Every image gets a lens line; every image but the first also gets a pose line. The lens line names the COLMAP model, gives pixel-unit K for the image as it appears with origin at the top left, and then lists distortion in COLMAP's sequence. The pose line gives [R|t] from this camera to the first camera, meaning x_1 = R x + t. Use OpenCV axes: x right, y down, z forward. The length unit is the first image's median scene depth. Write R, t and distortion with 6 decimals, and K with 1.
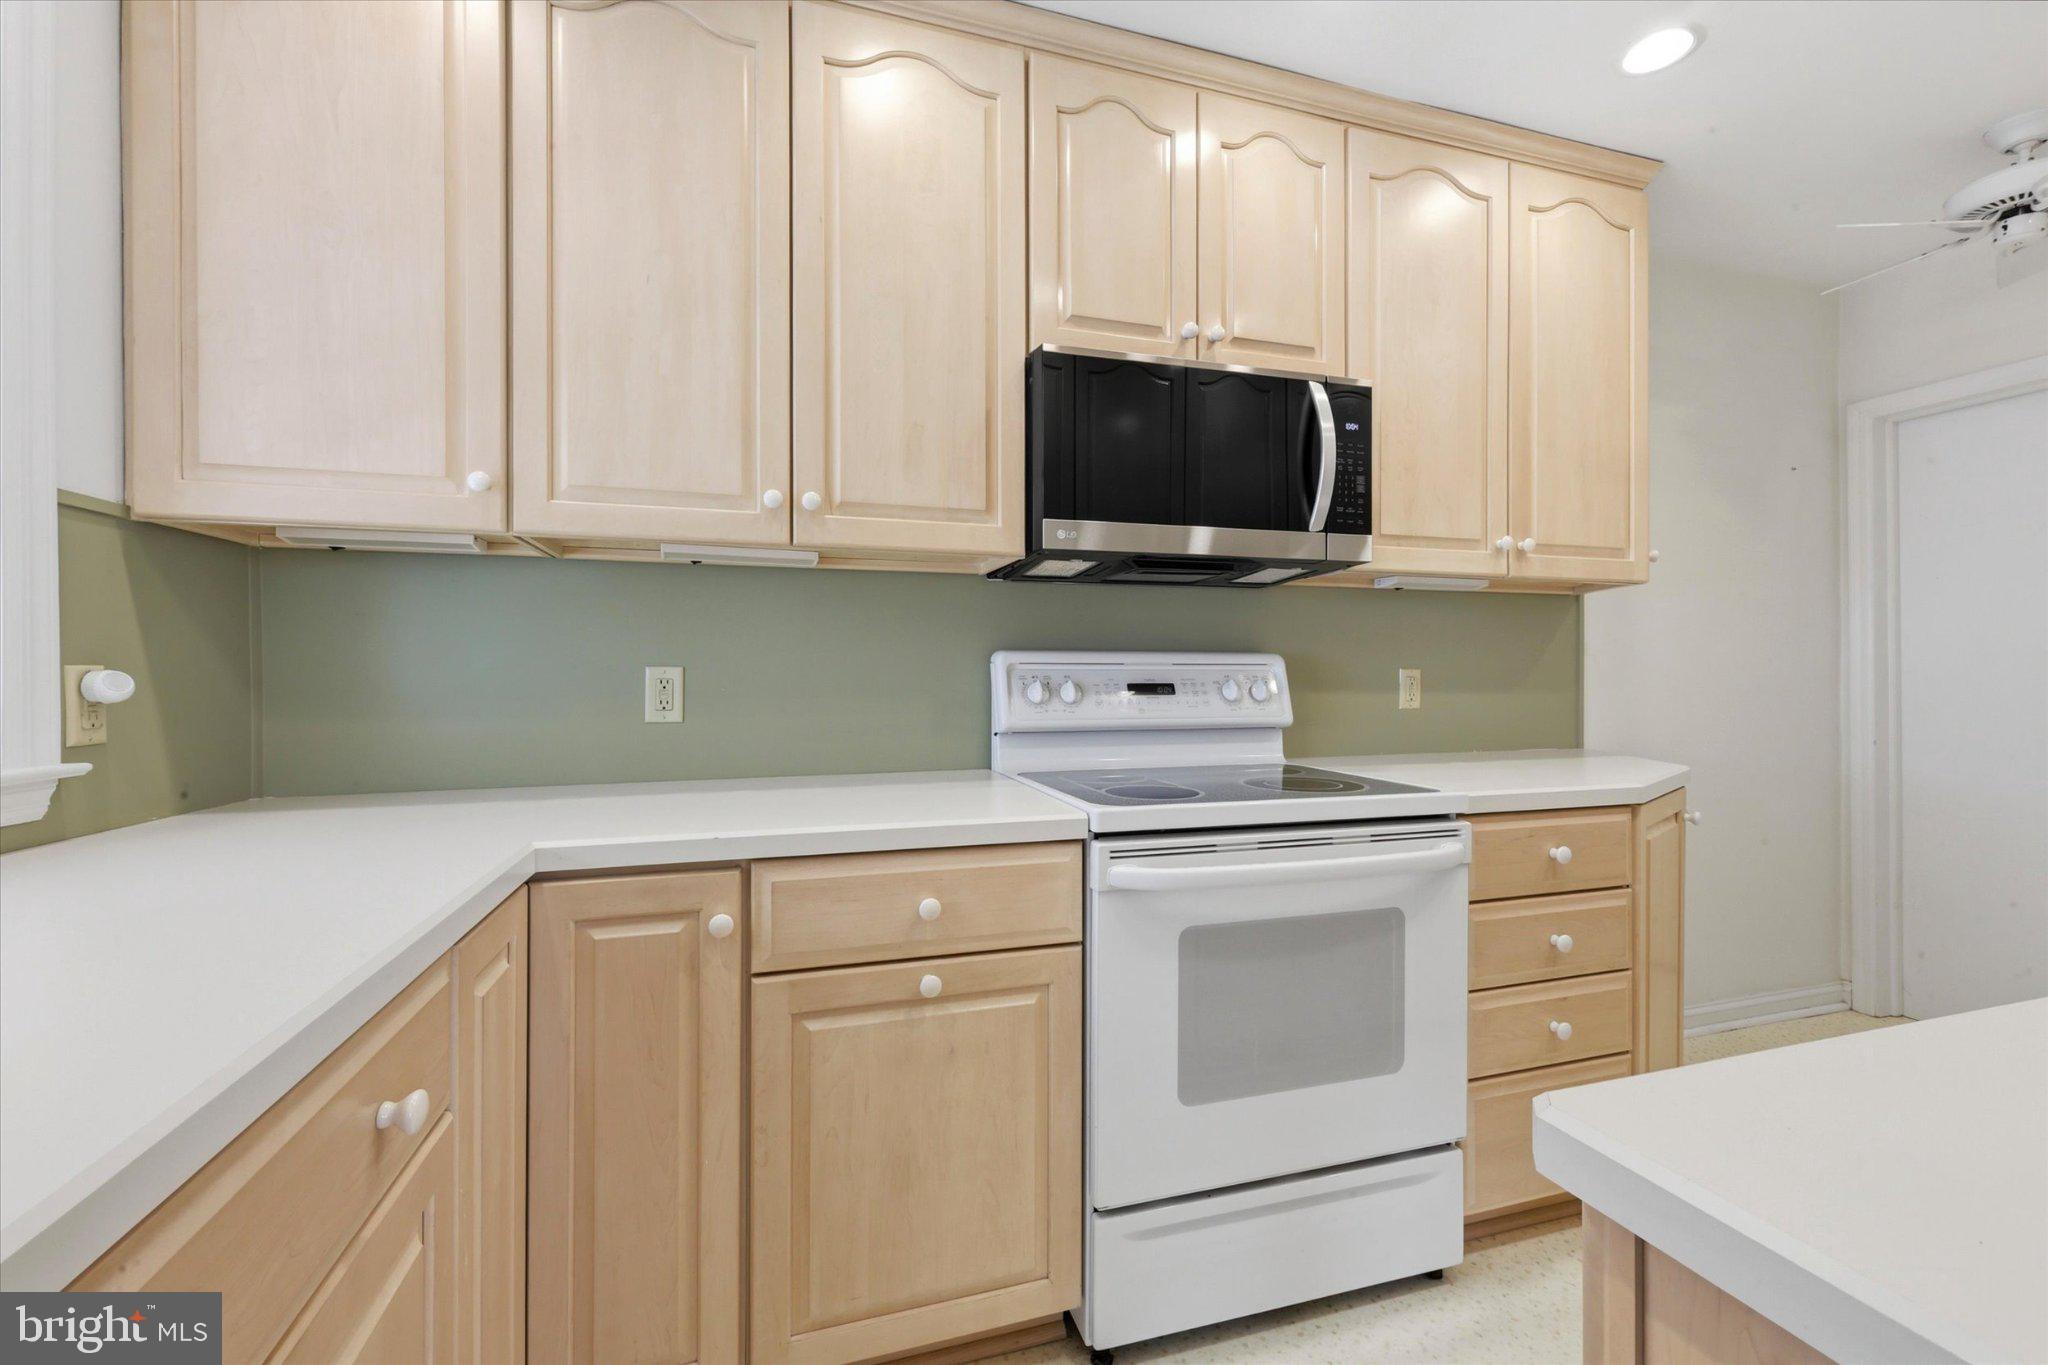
lens RADIAL K [[828.0, 0, 1011.5], [0, 828.0, 675.5], [0, 0, 1]] dist [-0.007256, 0.000609]
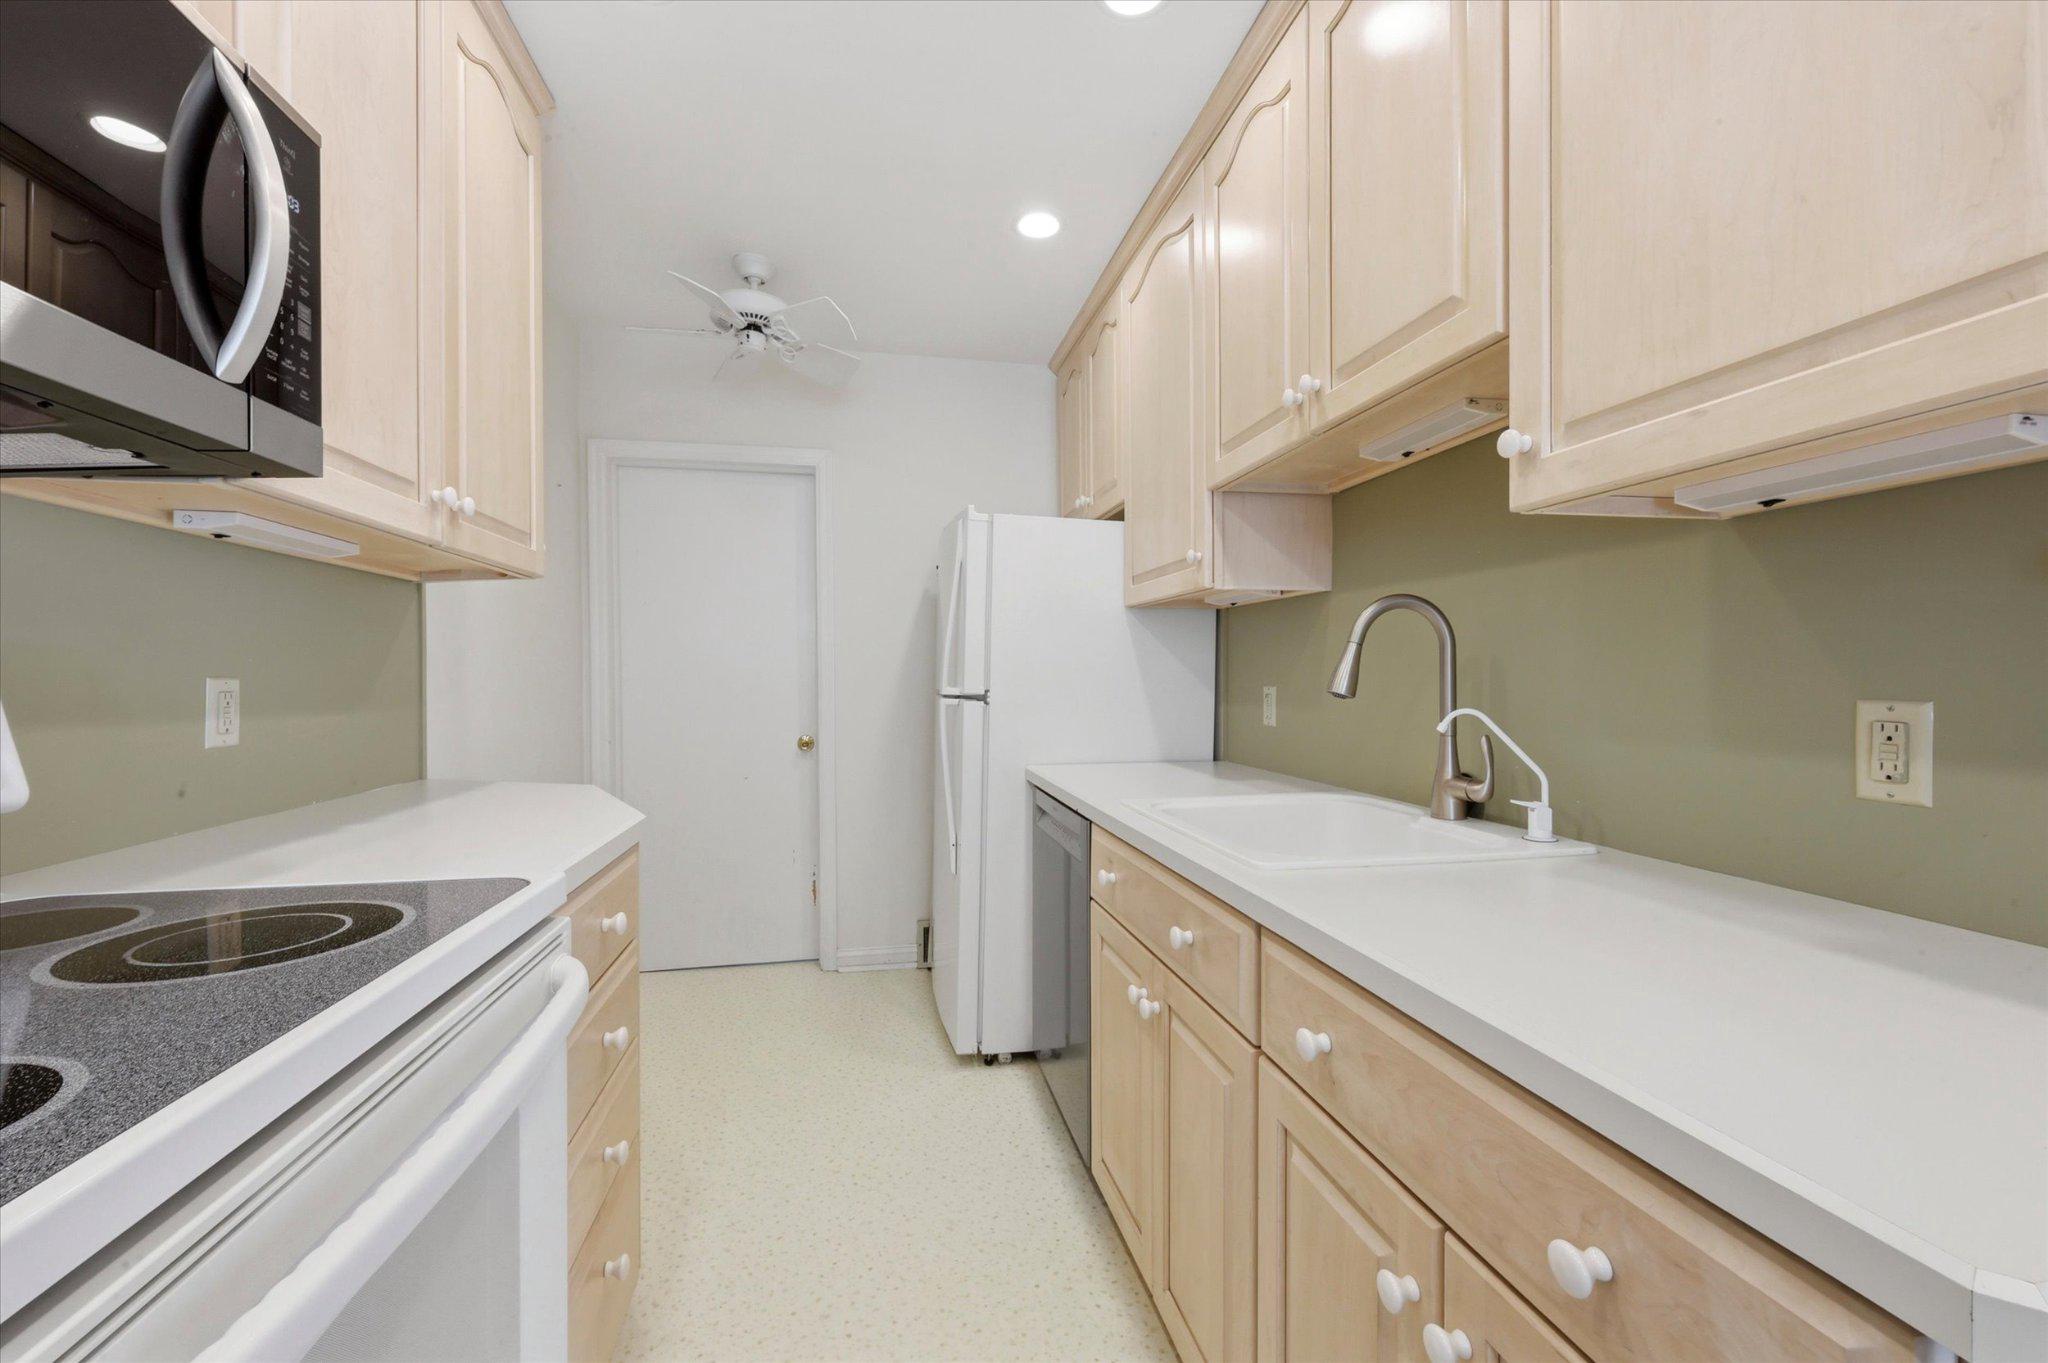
lens RADIAL K [[828.0, 0, 1011.9], [0, 828.0, 673.4], [0, 0, 1]] dist [-0.007256, 0.000609]
pose [[0.113166, 0.004071, 0.993568, -0.027492], [0.003950, 0.999982, -0.004547, -0.006634], [-0.993568, 0.004439, 0.113148, 0.390595]]
